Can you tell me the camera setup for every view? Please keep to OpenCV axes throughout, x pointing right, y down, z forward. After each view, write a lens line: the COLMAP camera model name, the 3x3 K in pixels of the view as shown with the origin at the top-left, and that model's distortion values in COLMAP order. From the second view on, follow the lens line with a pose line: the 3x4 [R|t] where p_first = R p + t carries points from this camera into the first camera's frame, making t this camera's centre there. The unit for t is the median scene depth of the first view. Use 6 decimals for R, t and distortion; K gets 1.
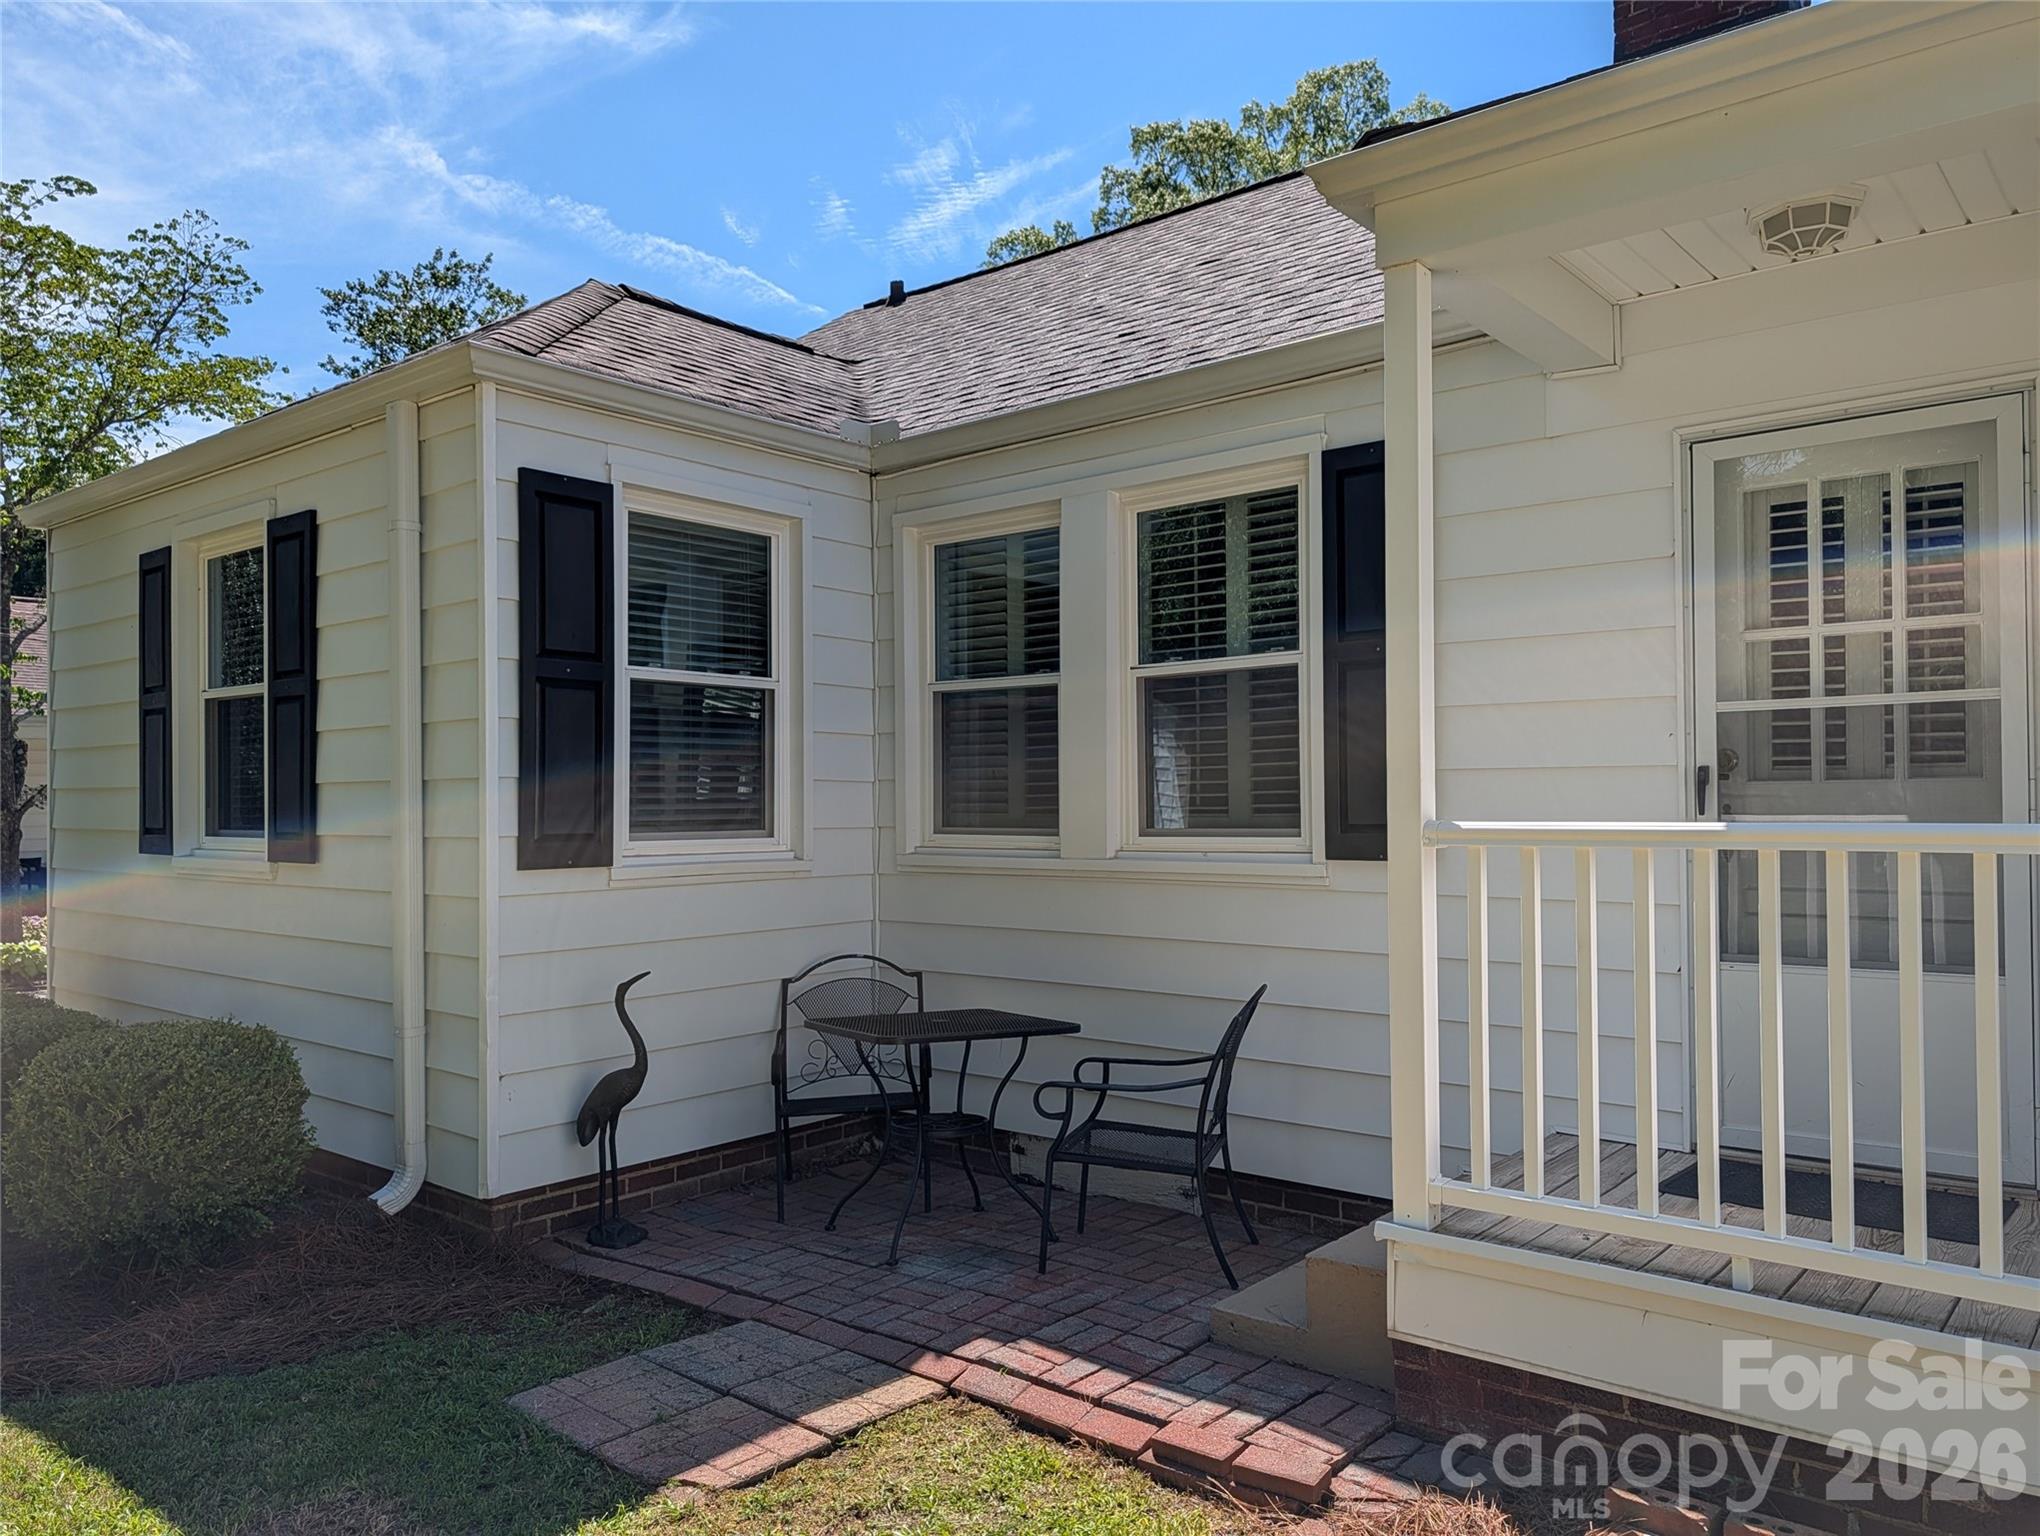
lens RADIAL K [[1479.3, 0, 1014.0], [0, 1479.3, 779.0], [0, 0, 1]] dist [0.017941, -0.009174]
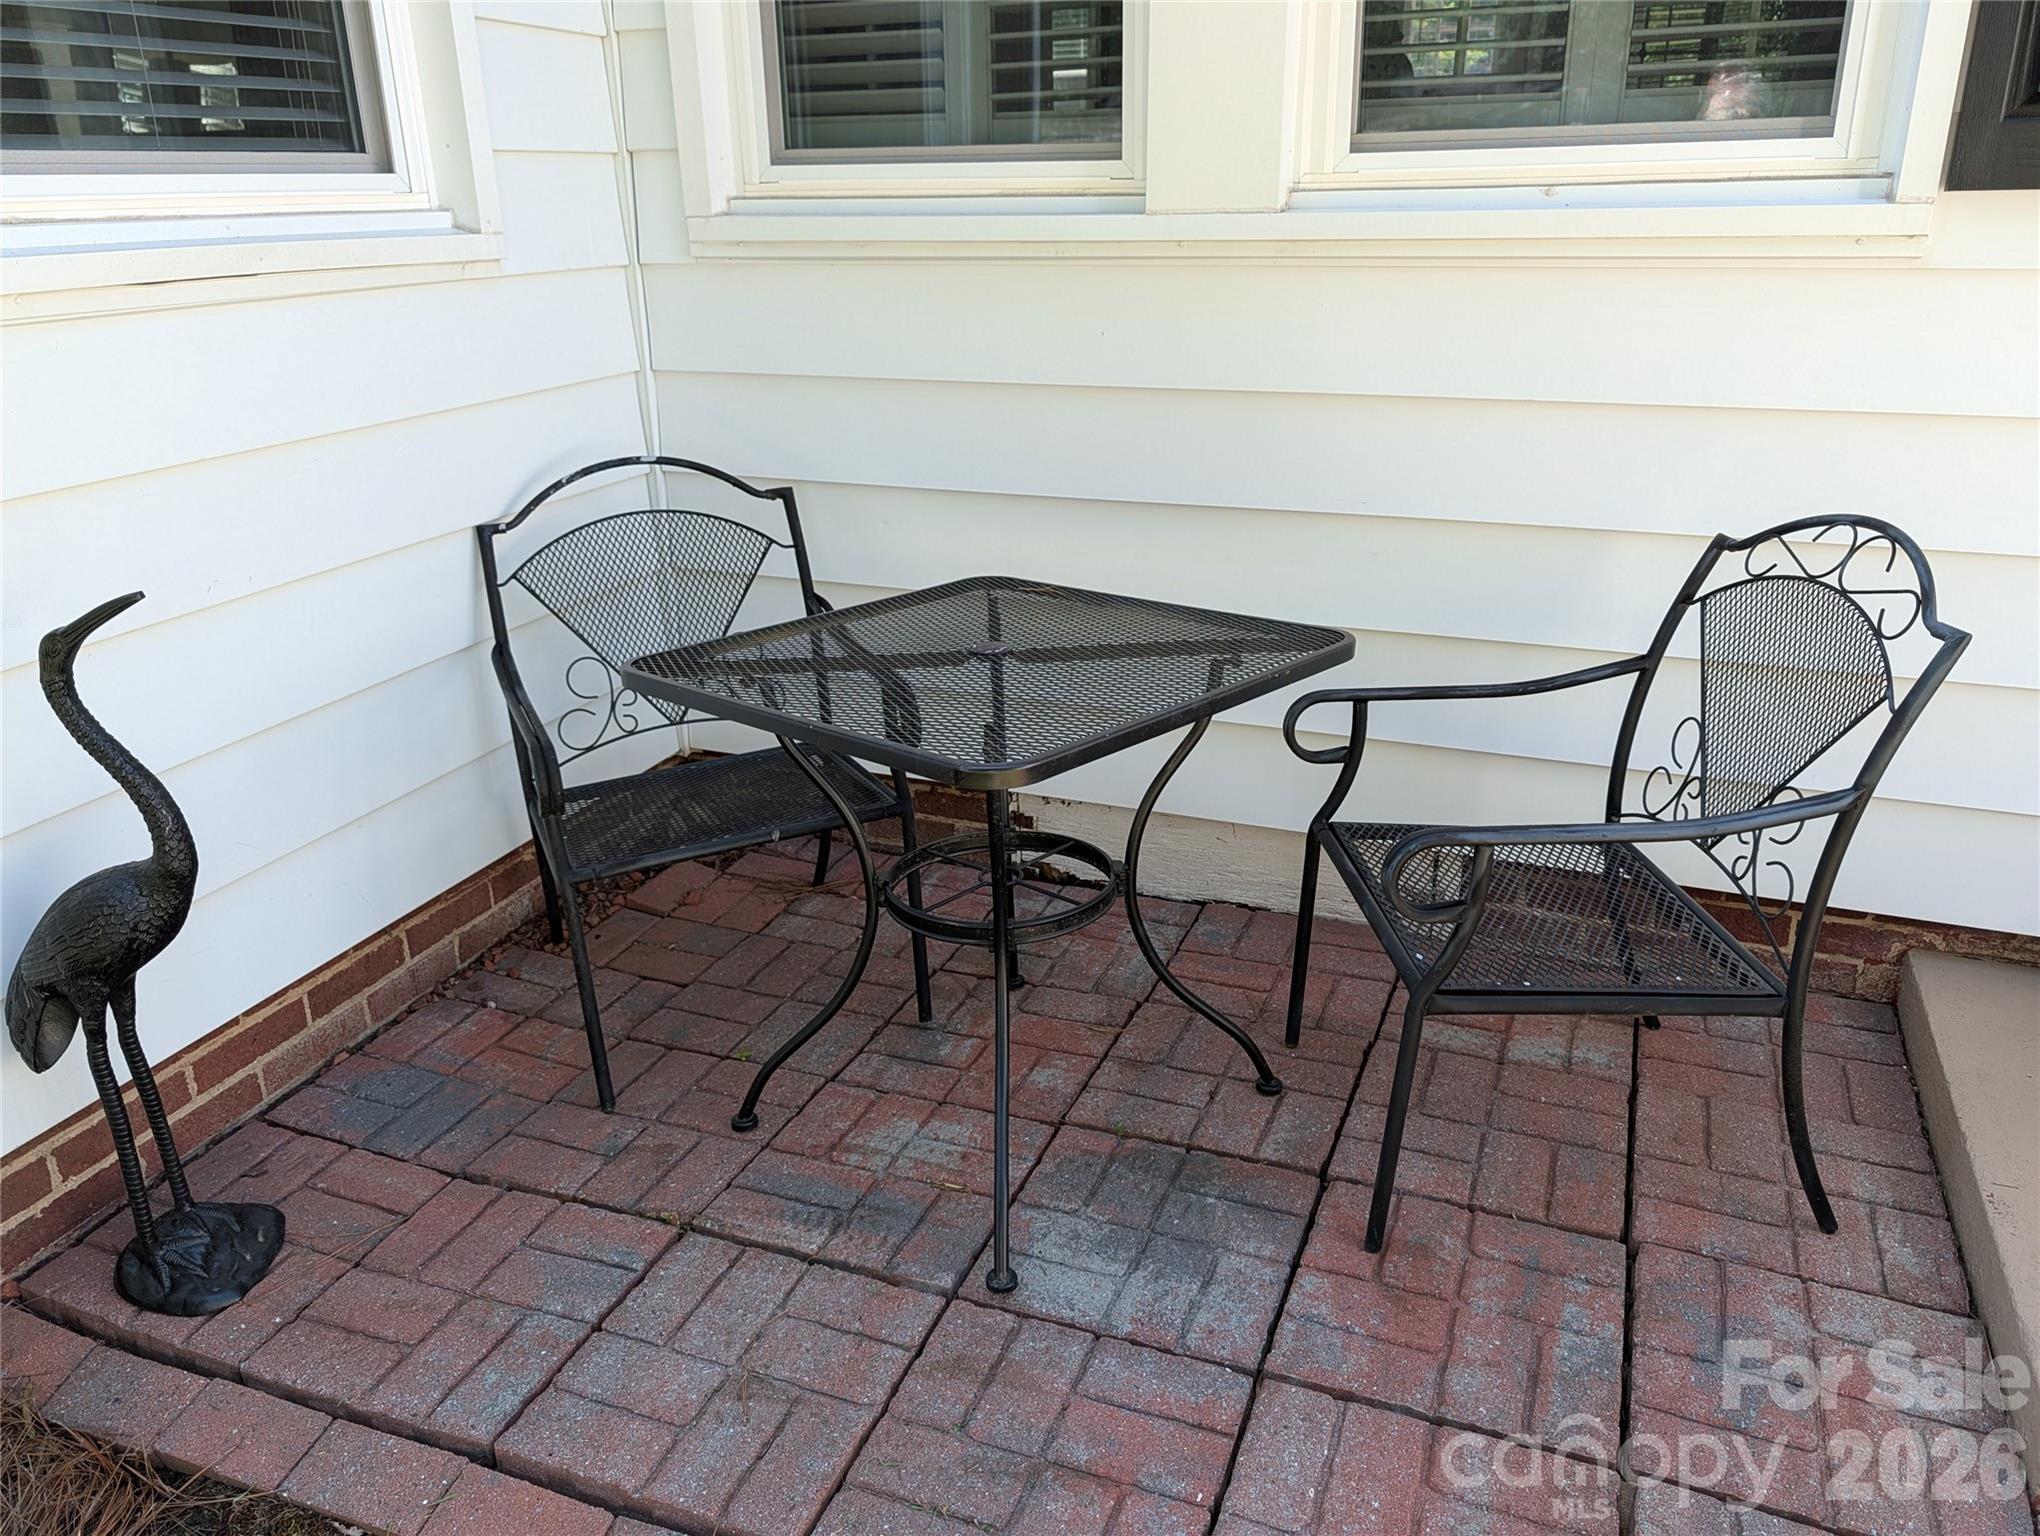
lens RADIAL K [[1479.3, 0, 1027.6], [0, 1479.3, 748.9], [0, 0, 1]] dist [0.017941, -0.009174]
pose [[0.950615, -0.121466, 0.285616, -0.152610], [0.006503, 0.927832, 0.372940, 0.040020], [-0.310304, -0.352665, 0.882802, 0.618049]]
